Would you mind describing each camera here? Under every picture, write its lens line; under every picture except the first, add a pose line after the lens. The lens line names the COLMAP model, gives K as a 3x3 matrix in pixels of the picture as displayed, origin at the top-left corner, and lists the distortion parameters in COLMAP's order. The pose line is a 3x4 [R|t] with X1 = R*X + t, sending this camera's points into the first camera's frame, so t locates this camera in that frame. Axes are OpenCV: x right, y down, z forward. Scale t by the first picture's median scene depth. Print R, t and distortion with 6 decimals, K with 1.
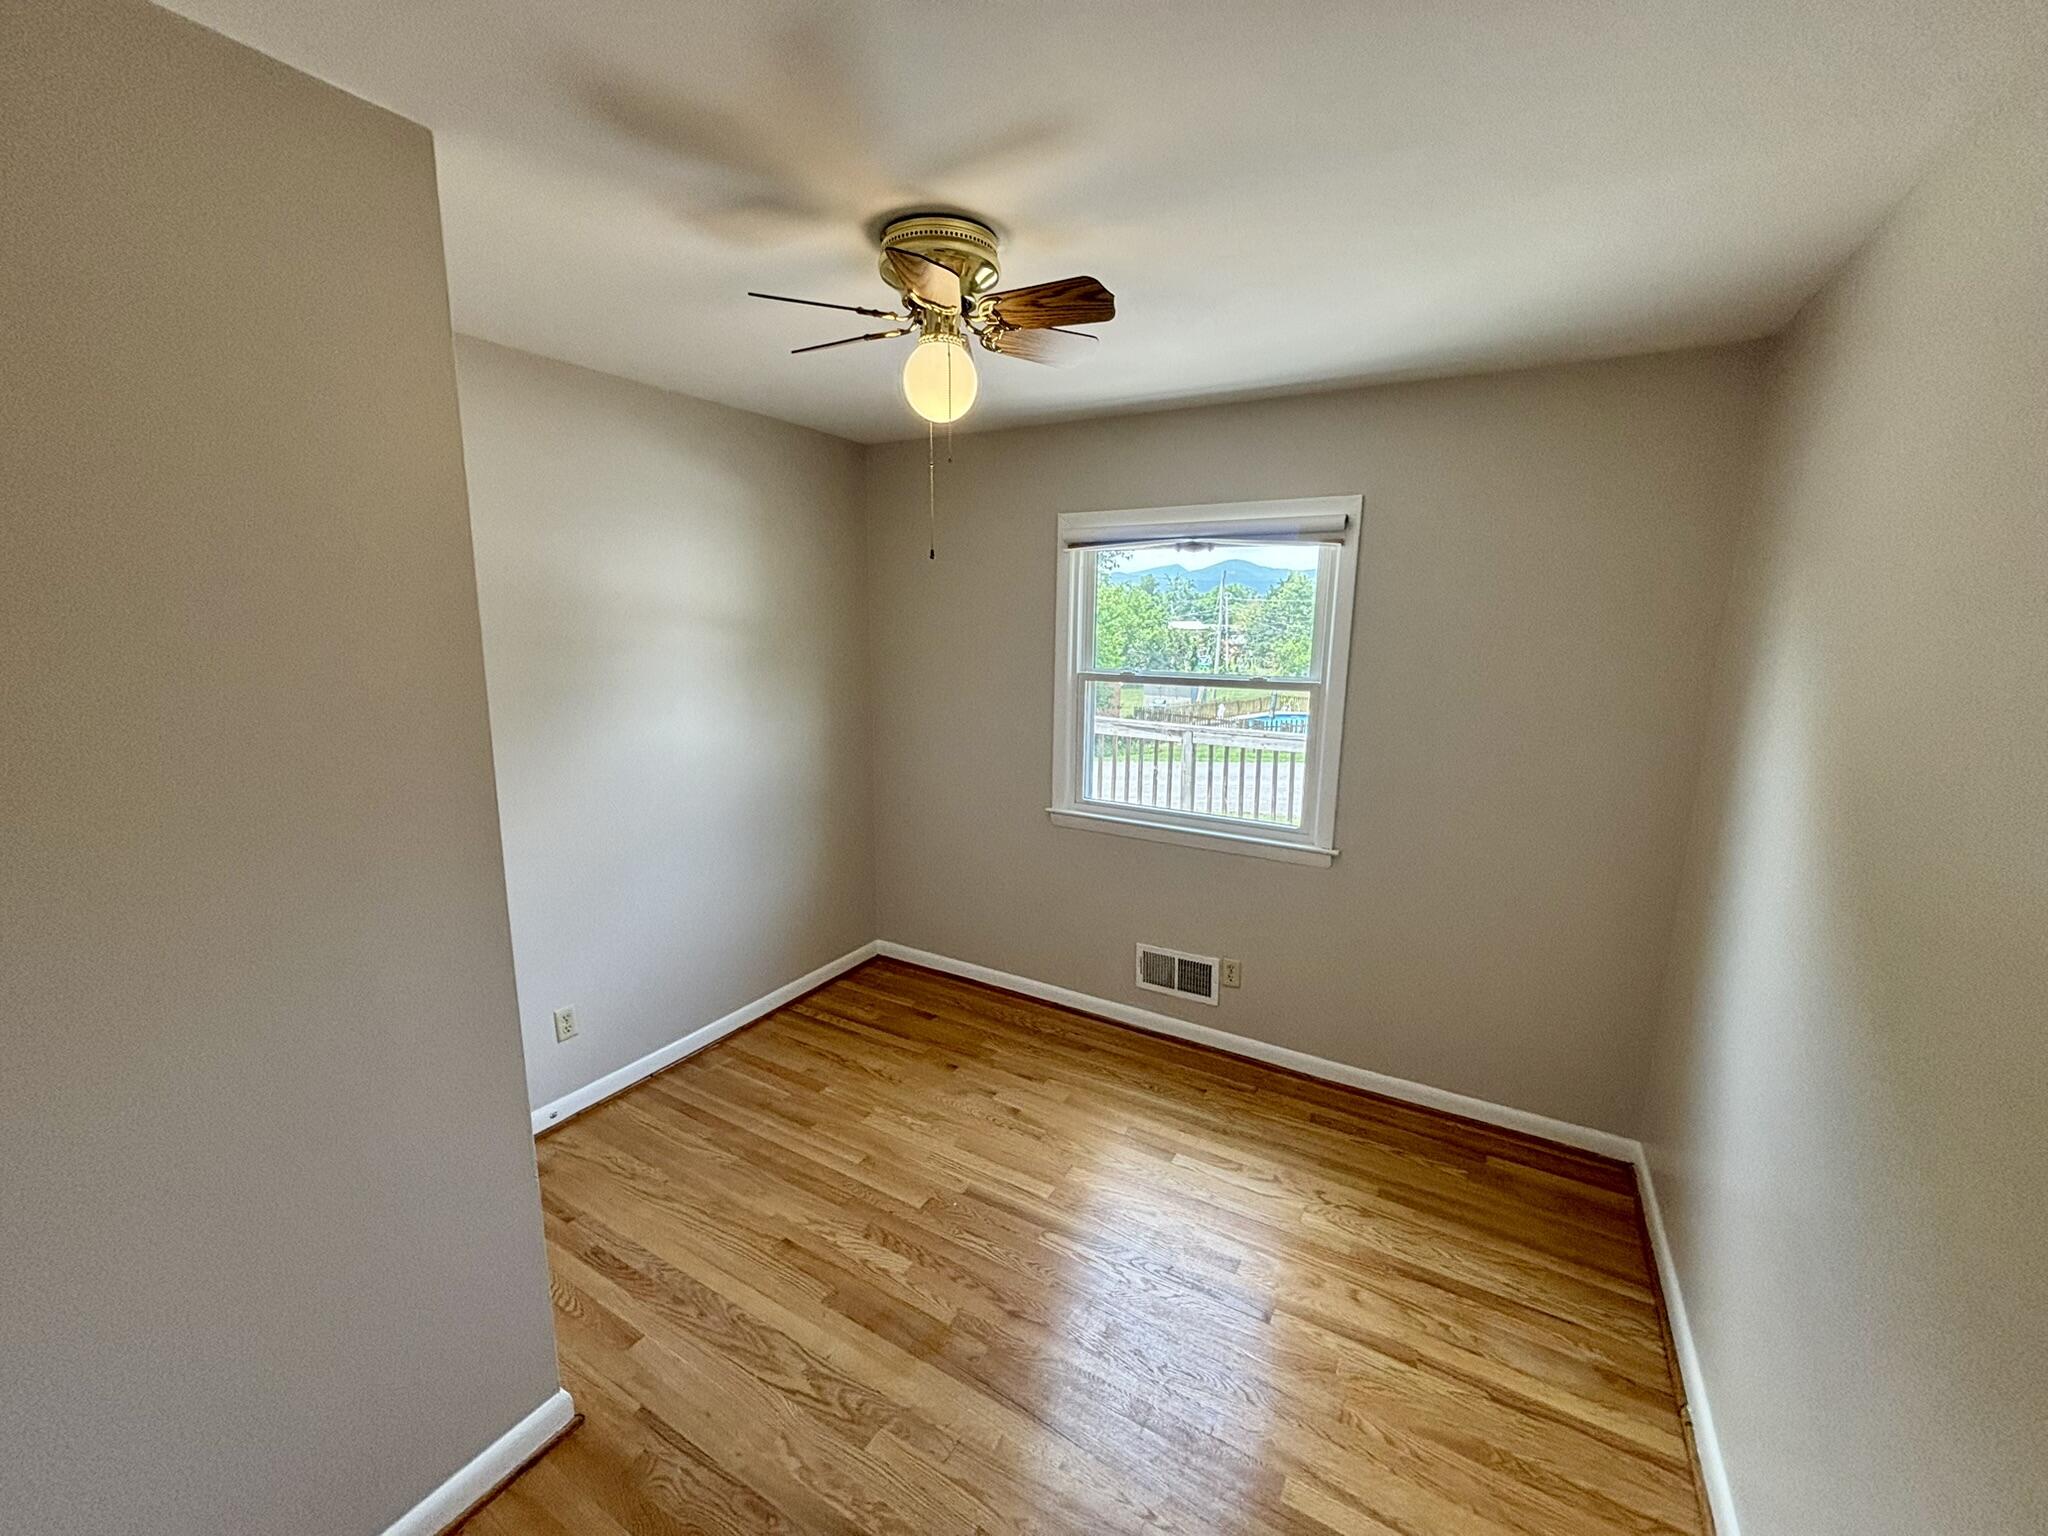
lens RADIAL K [[831.7, 0, 1024.0], [0, 831.7, 768.0], [0, 0, 1]] dist [0.004478, 0.000398]
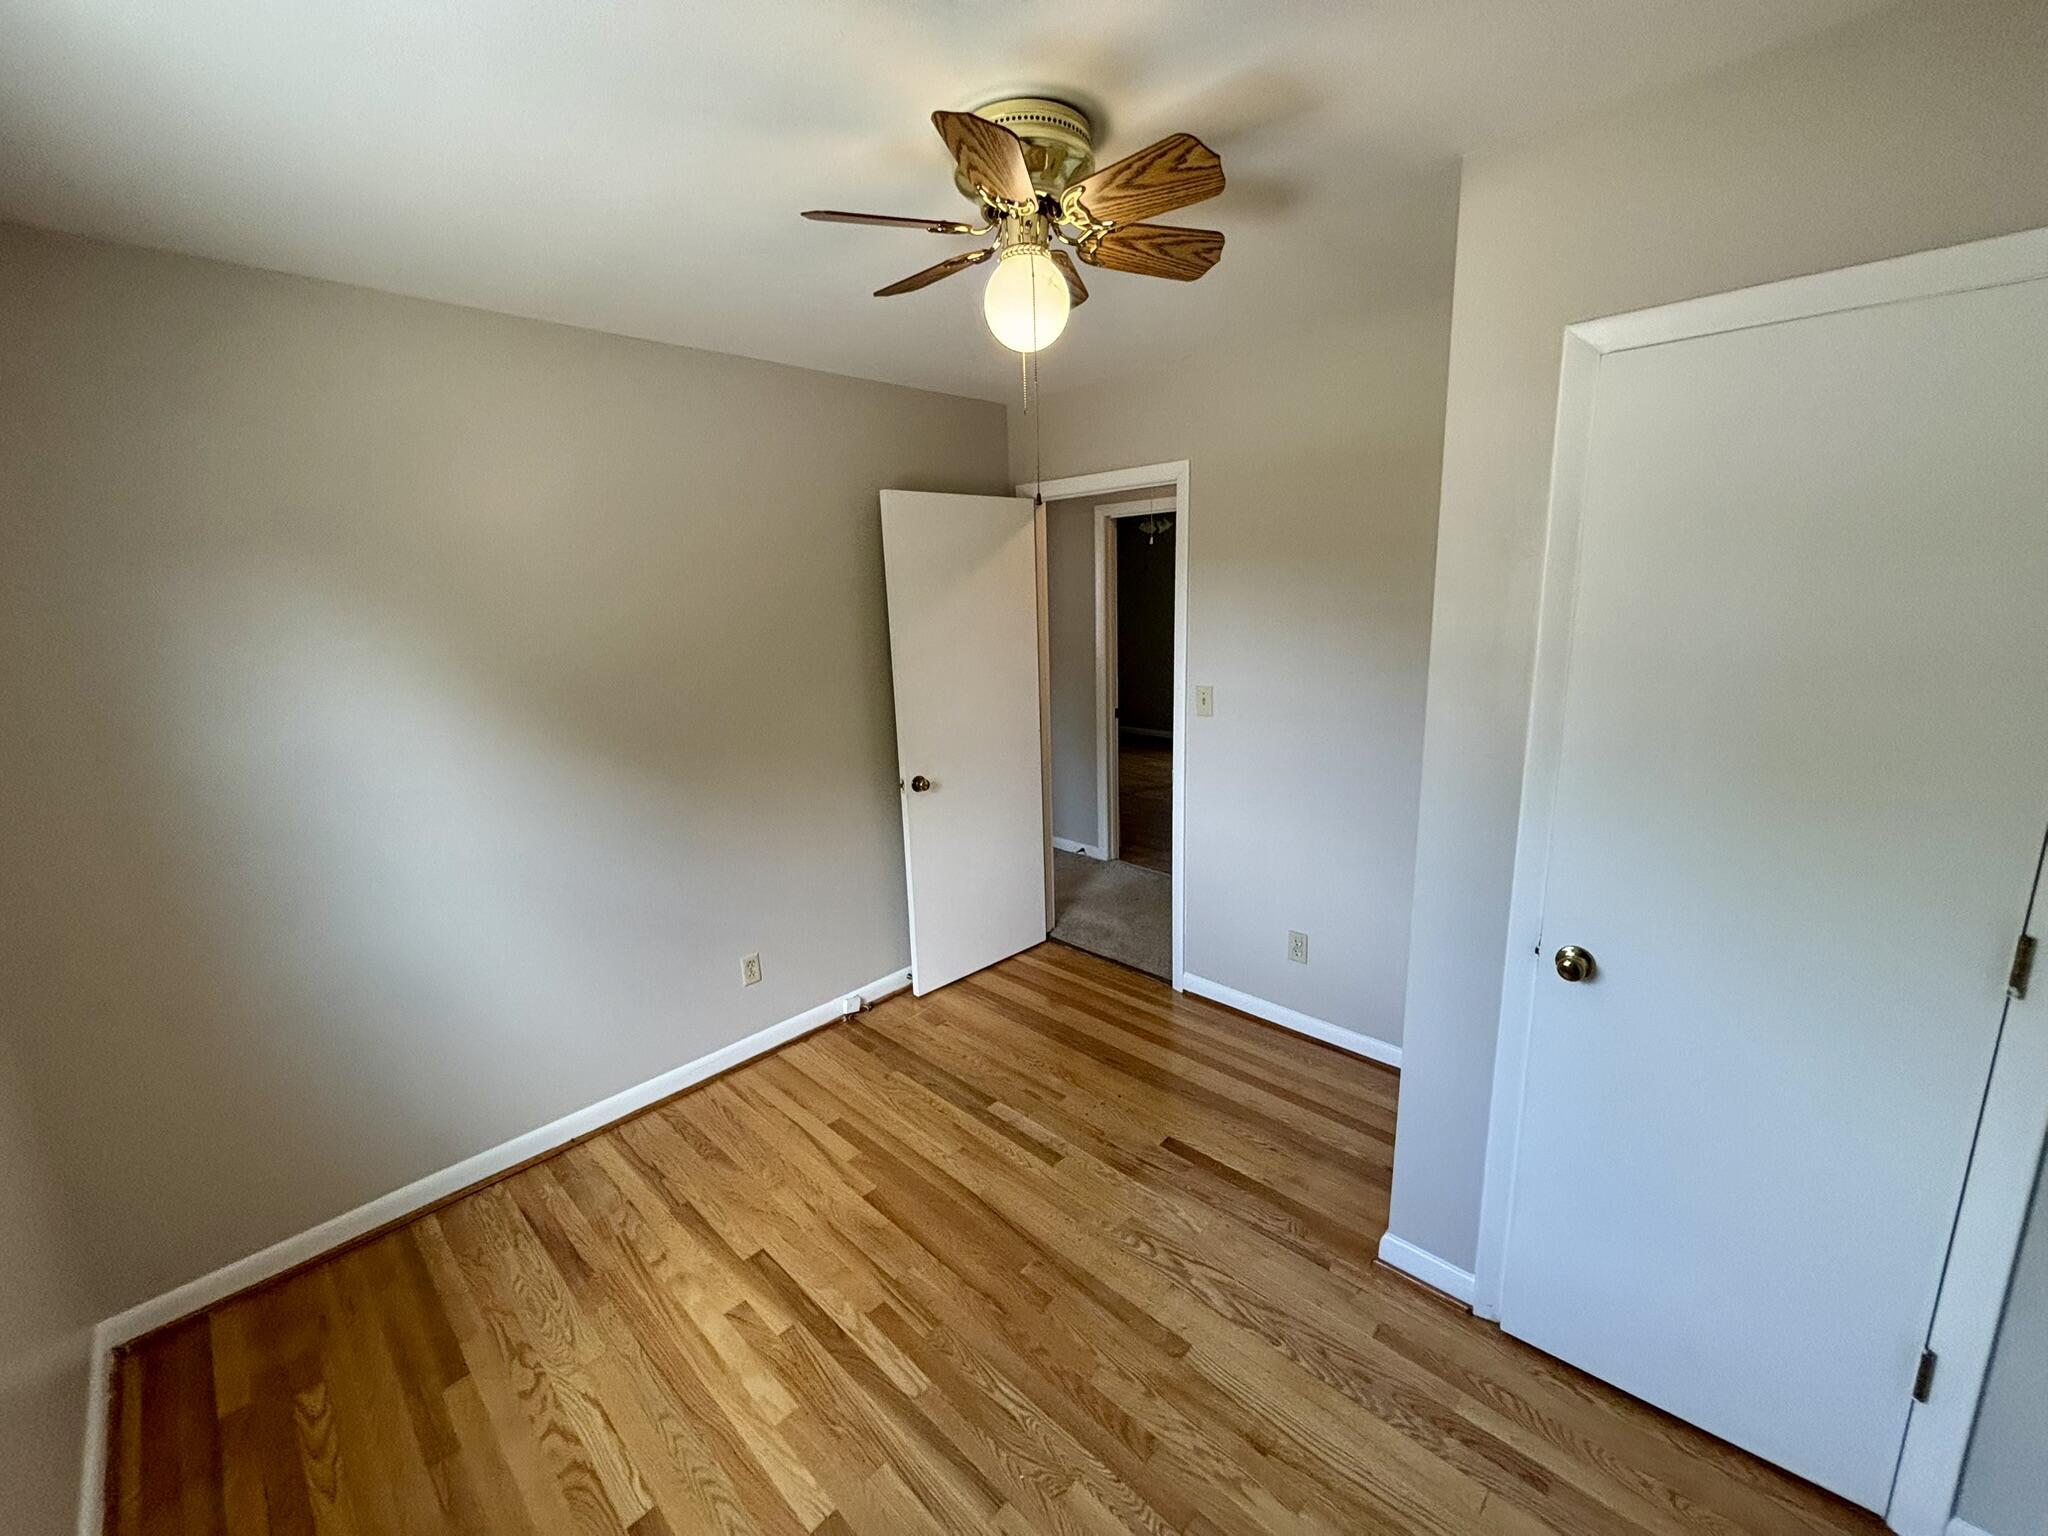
lens RADIAL K [[831.7, 0, 1024.0], [0, 831.7, 768.0], [0, 0, 1]] dist [0.004478, 0.000398]
pose [[-0.972458, -0.033341, 0.230682, -0.245854], [0.059774, 0.920943, 0.385085, -0.280936], [-0.225284, 0.388268, -0.893585, 1.550556]]
